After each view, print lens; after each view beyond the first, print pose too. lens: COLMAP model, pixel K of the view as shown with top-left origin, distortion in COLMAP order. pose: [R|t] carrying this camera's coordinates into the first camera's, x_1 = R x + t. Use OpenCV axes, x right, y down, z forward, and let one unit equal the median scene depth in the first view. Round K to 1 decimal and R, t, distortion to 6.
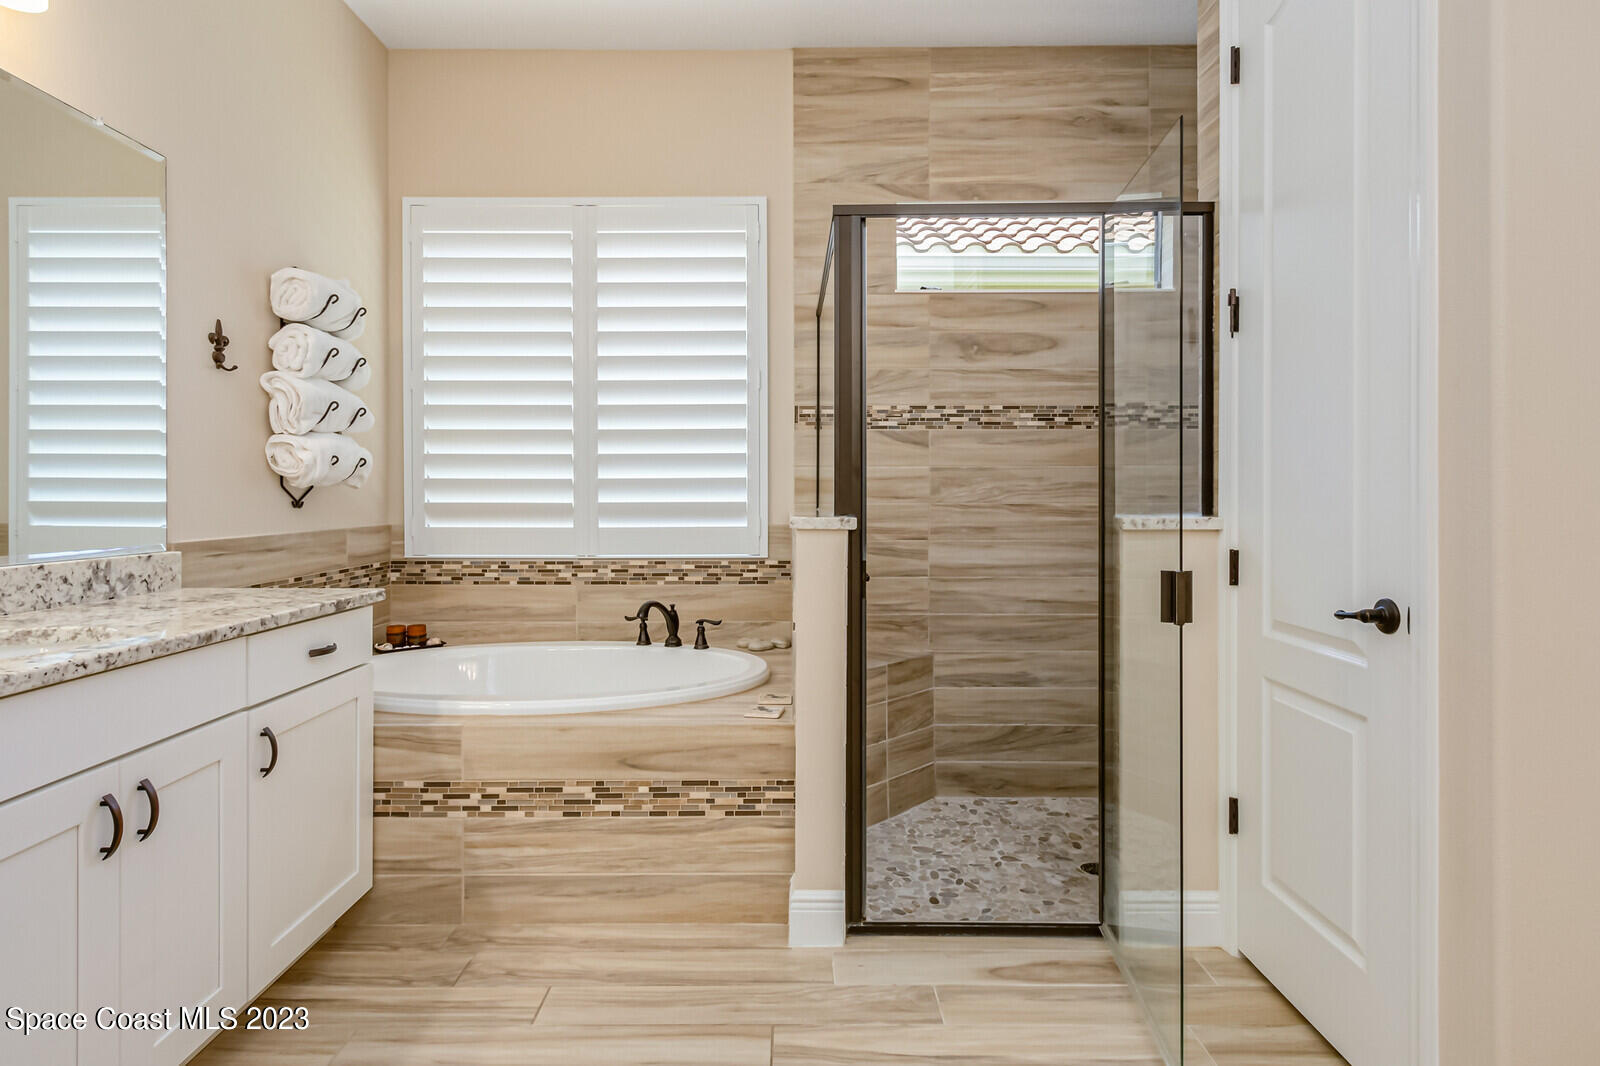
lens RADIAL K [[847.4, 0, 796.3], [0, 847.4, 497.0], [0, 0, 1]] dist [-0.000148, 0.000313]
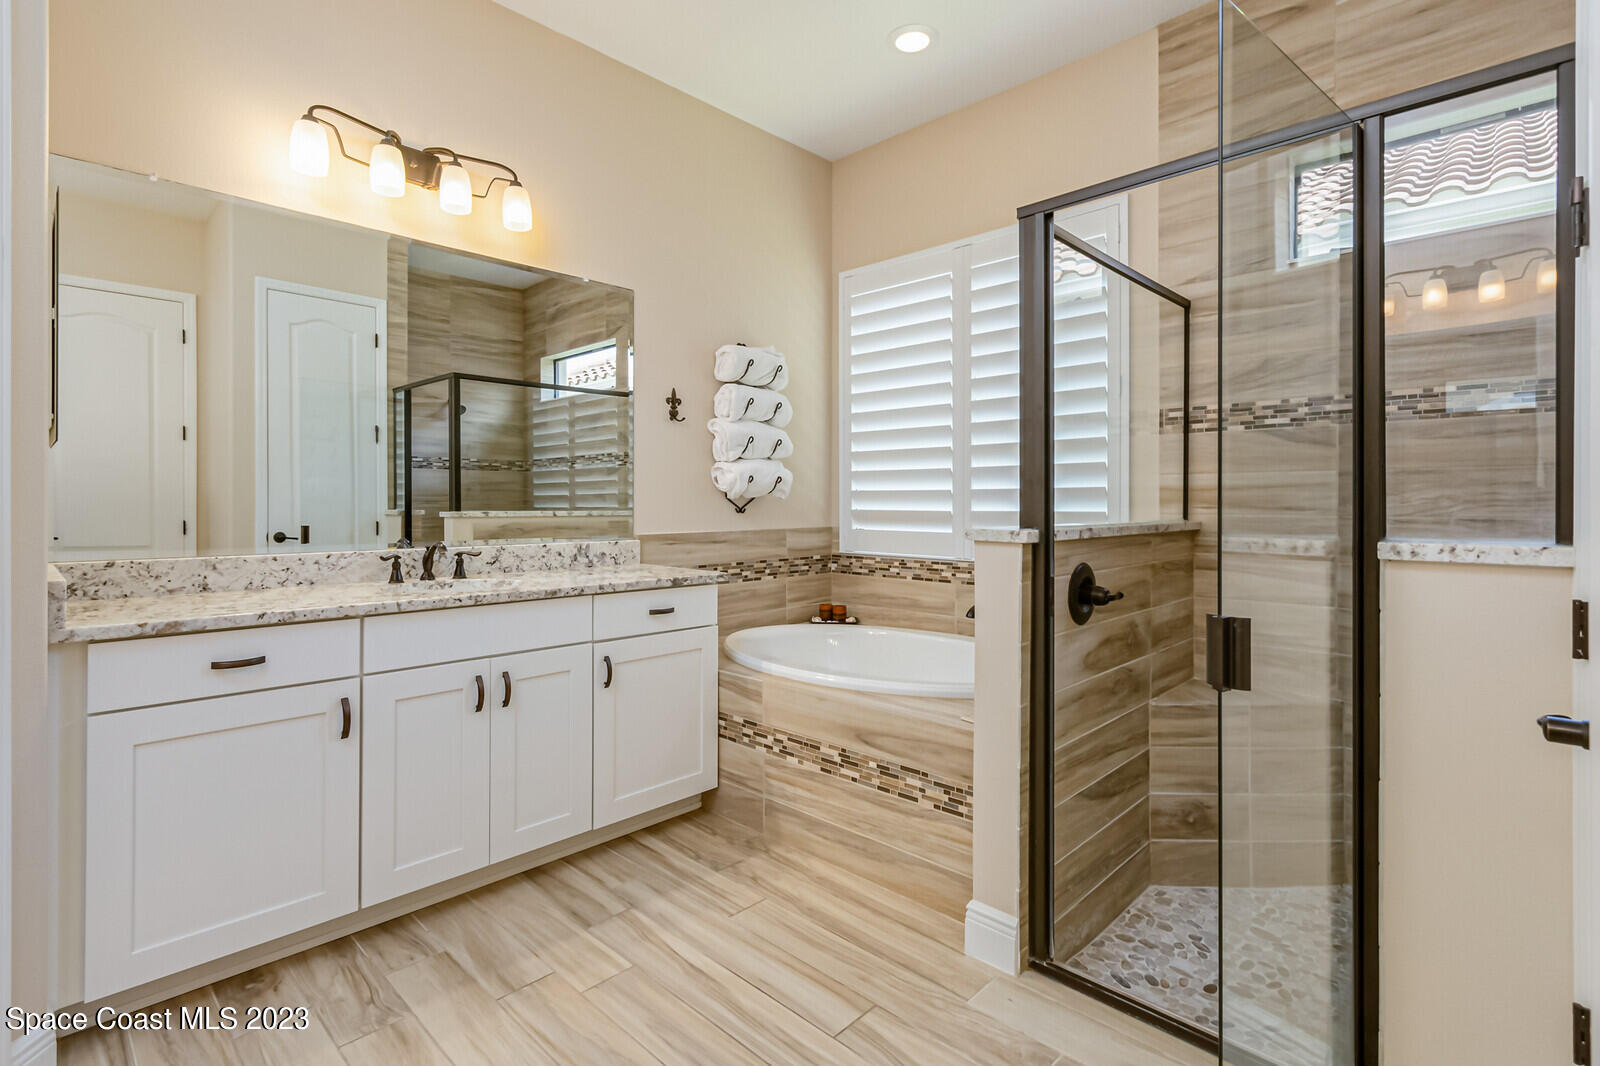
lens RADIAL K [[754.2, 0, 783.7], [0, 754.2, 501.8], [0, 0, 1]] dist [0.001328, -0.001228]
pose [[0.717037, 0.001824, -0.697033, 0.436834], [-0.003501, 0.999993, -0.000985, -0.006346], [0.697026, 0.003146, 0.717039, 0.188166]]
